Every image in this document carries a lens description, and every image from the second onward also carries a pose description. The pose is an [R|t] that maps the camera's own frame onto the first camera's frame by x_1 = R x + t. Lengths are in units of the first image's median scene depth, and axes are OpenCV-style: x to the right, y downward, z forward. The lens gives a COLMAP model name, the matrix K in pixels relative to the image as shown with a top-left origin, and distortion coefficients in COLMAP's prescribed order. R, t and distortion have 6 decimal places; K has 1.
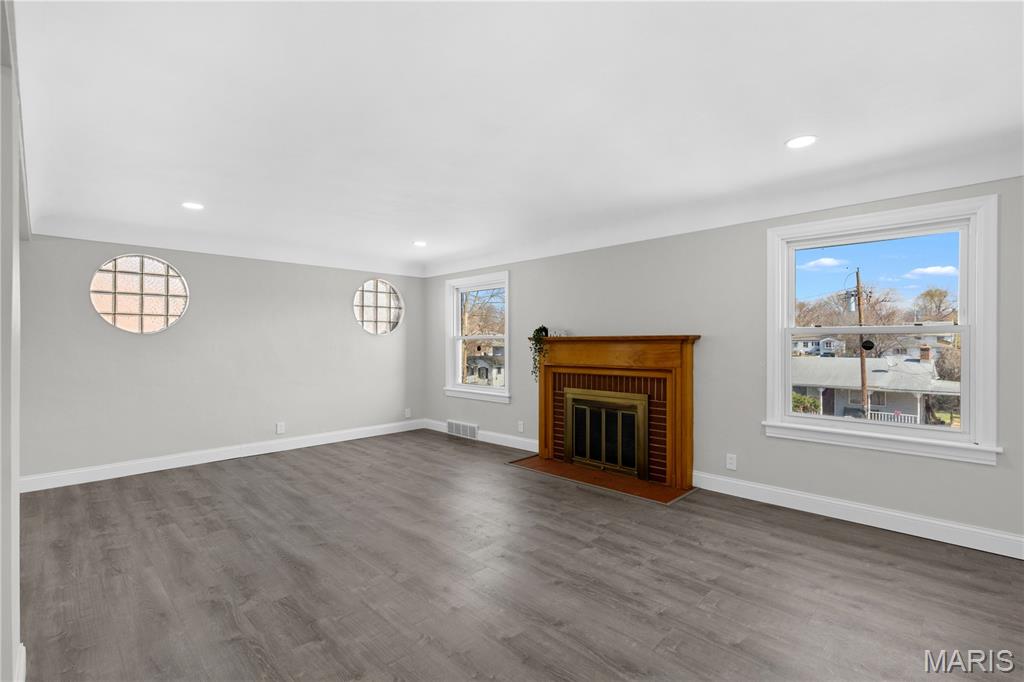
lens RADIAL K [[465.8, 0, 521.6], [0, 465.8, 342.6], [0, 0, 1]] dist [0.001943, 0.000034]
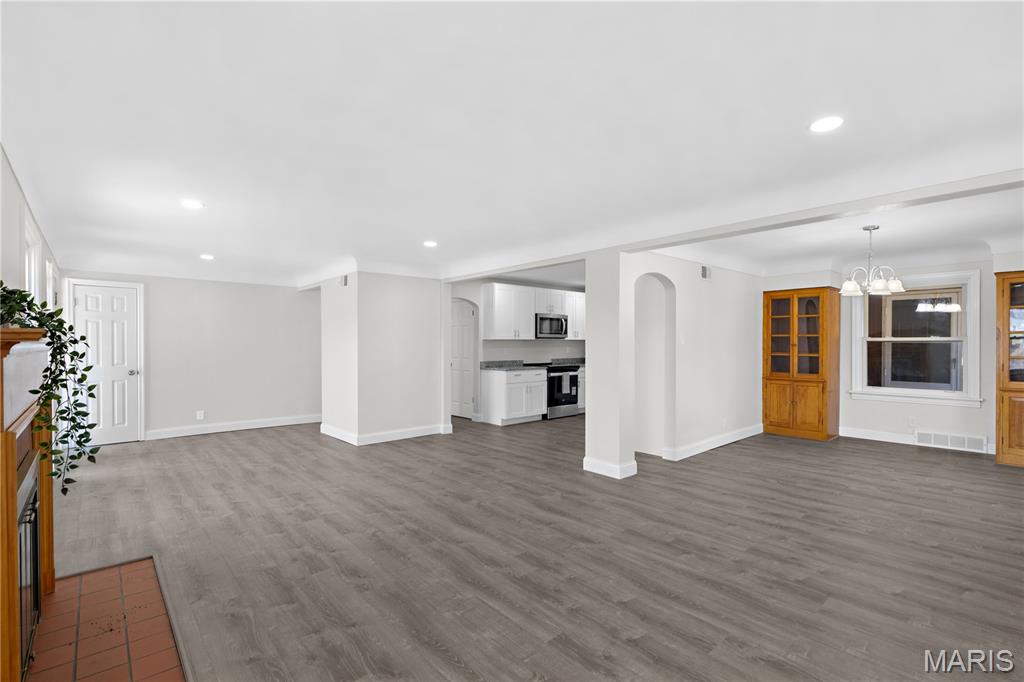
lens RADIAL K [[465.8, 0, 525.4], [0, 465.8, 349.9], [0, 0, 1]] dist [0.001943, 0.000034]
pose [[-0.998361, 0.006550, 0.056862, -0.270823], [0.007356, 0.999875, 0.013982, -0.002346], [-0.056763, 0.014378, -0.998284, 1.316950]]
